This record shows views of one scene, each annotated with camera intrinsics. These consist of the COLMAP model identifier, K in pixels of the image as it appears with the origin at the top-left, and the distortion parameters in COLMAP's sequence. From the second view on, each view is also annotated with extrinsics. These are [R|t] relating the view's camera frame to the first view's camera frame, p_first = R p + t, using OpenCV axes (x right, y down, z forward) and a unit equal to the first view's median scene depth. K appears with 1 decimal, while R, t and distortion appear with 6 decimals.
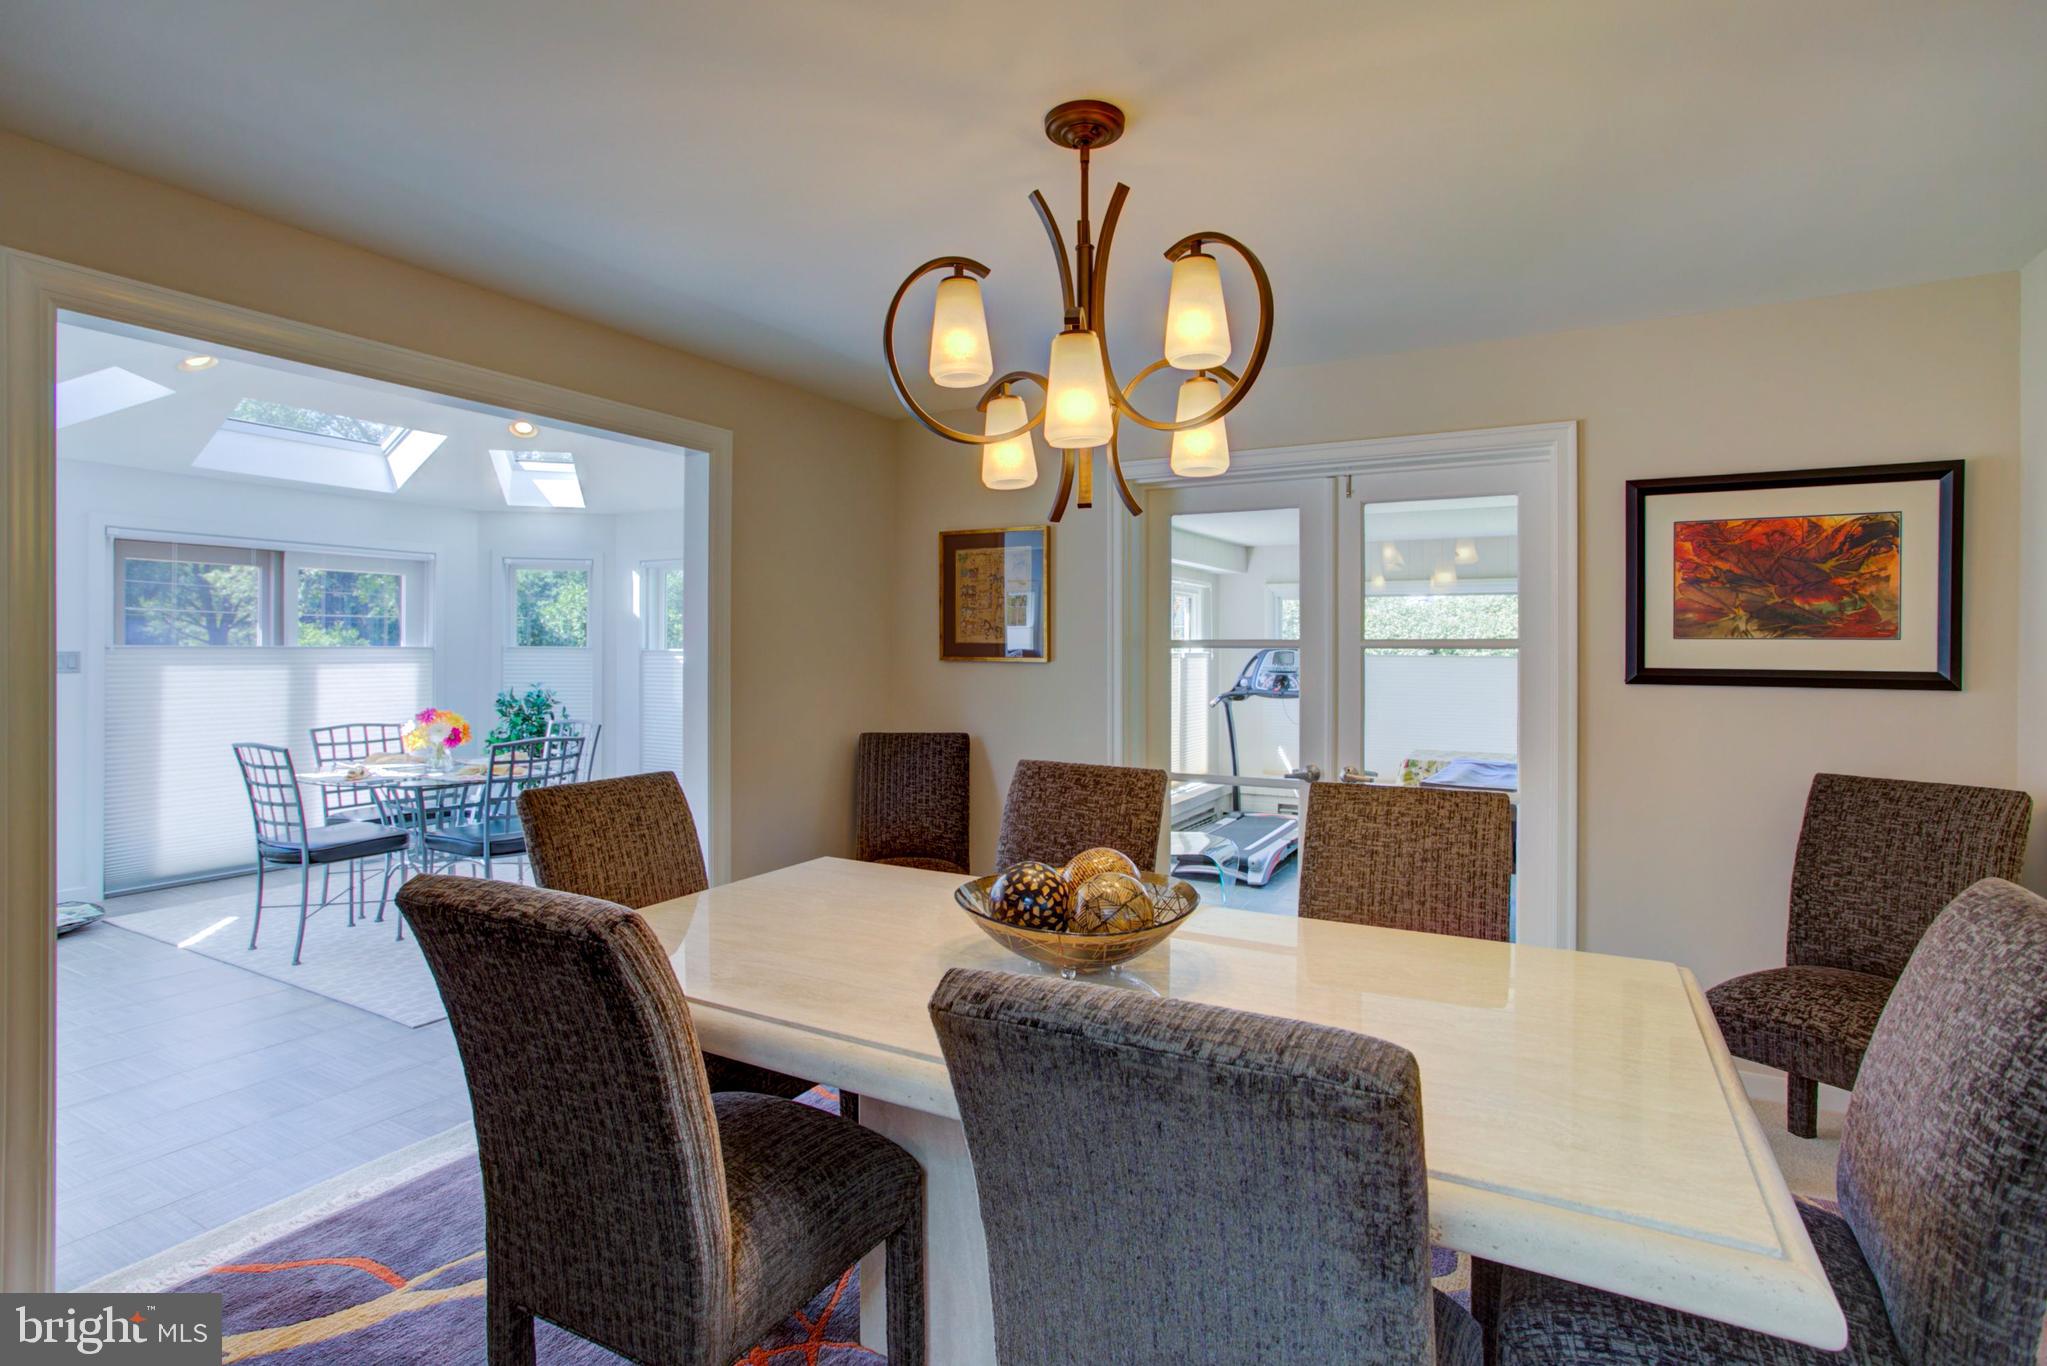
lens RADIAL K [[1008.4, 0, 1030.5], [0, 1008.4, 653.5], [0, 0, 1]] dist [-0.033753, 0.013507]
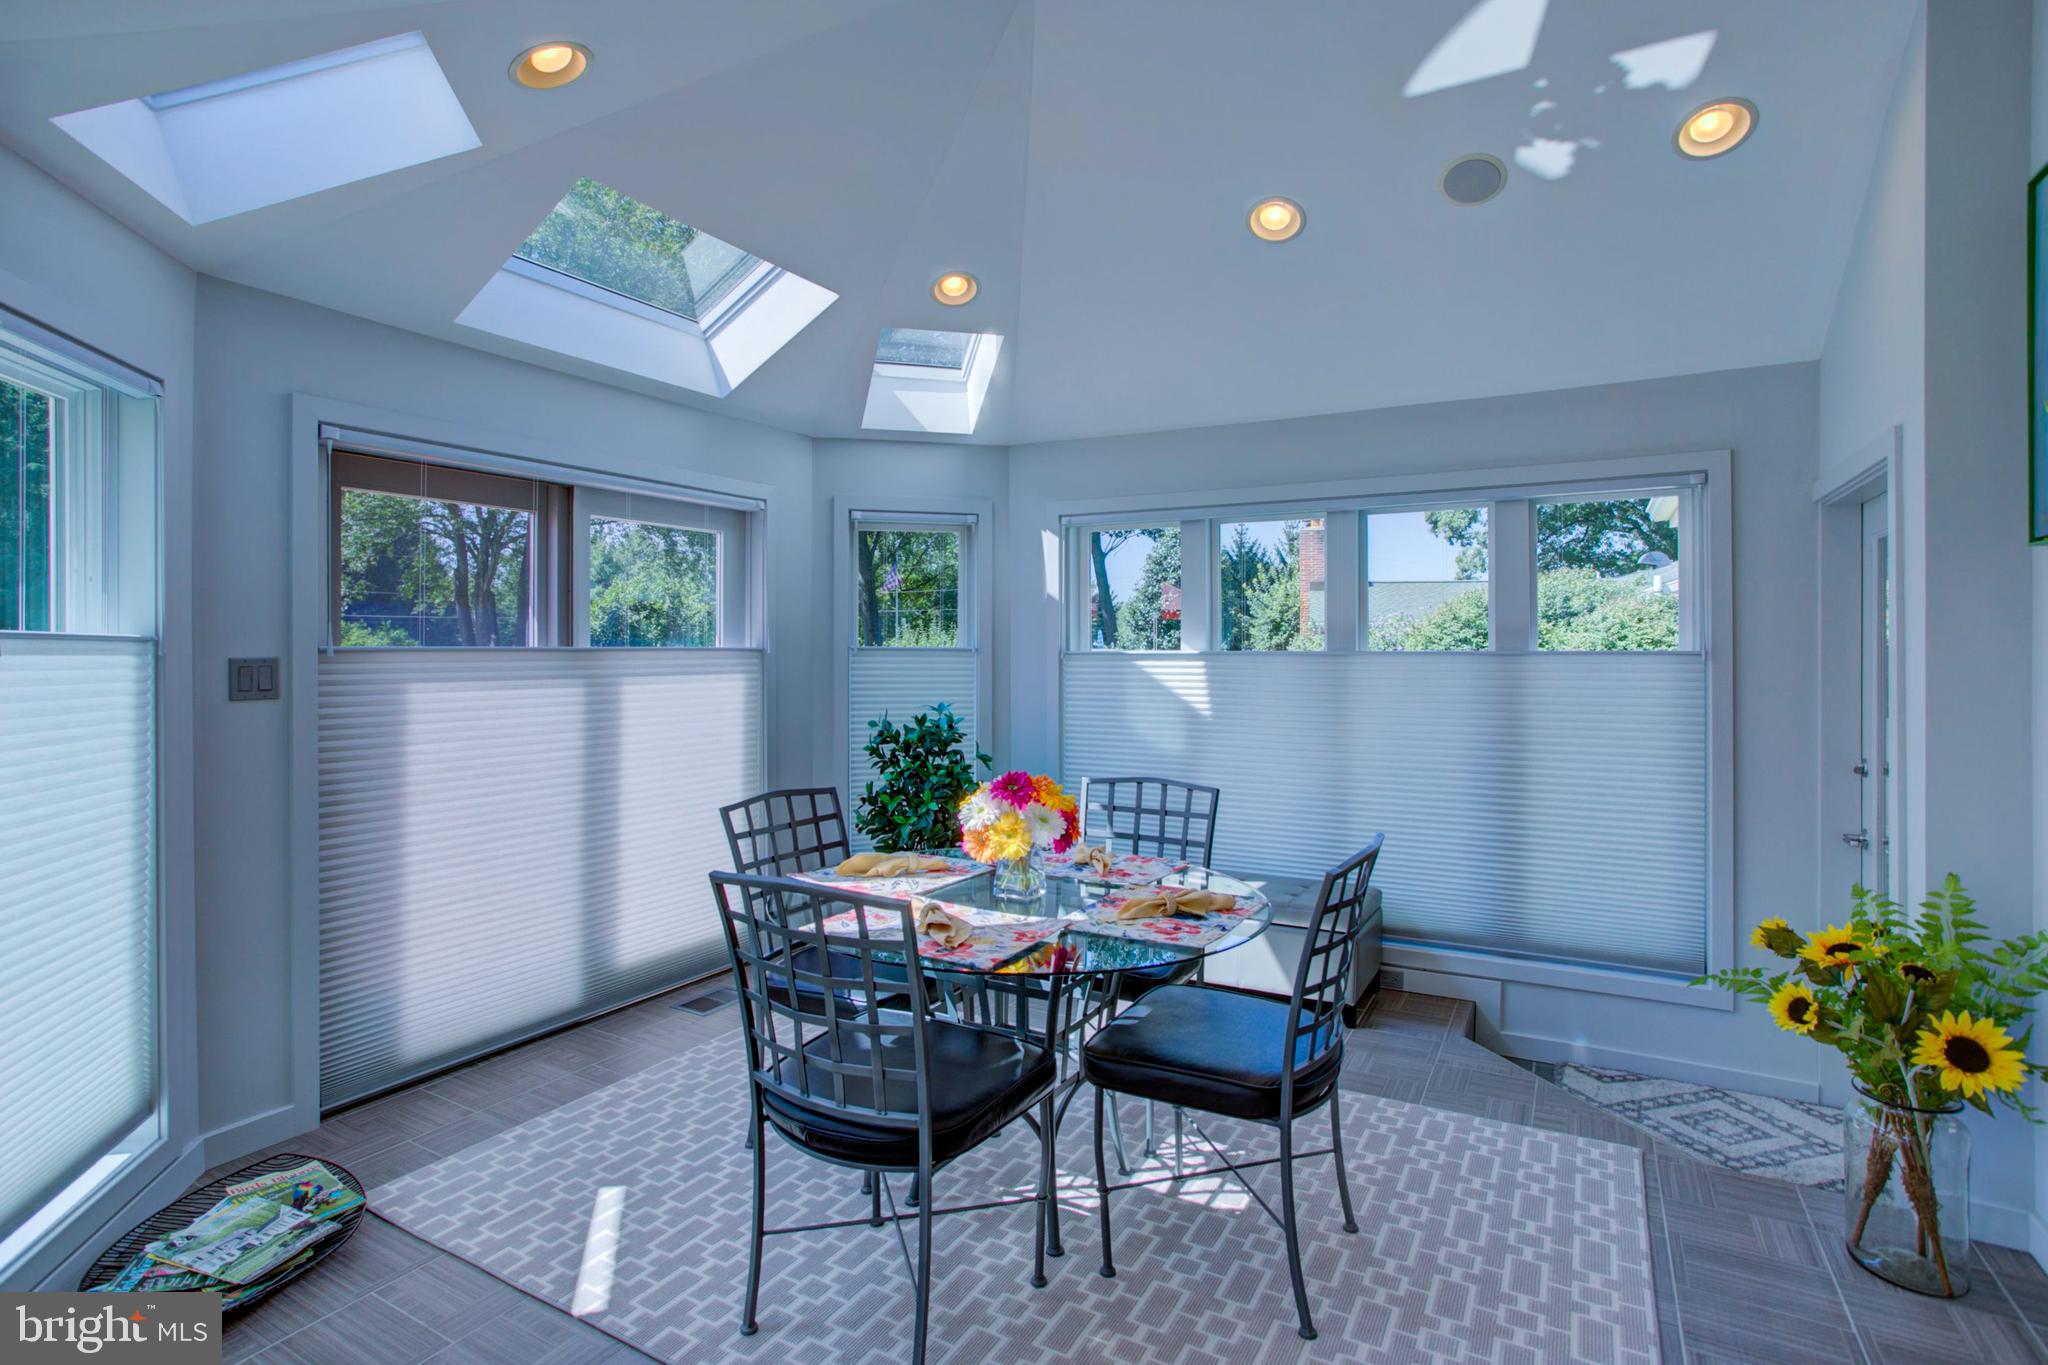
lens RADIAL K [[1008.9, 0, 1017.1], [0, 1008.9, 661.2], [0, 0, 1]] dist [-0.033753, 0.013507]
pose [[0.999880, -0.001586, -0.015400, -0.461462], [0.001709, 0.999967, 0.007974, -0.003150], [0.015387, -0.008000, 0.999850, 0.392727]]
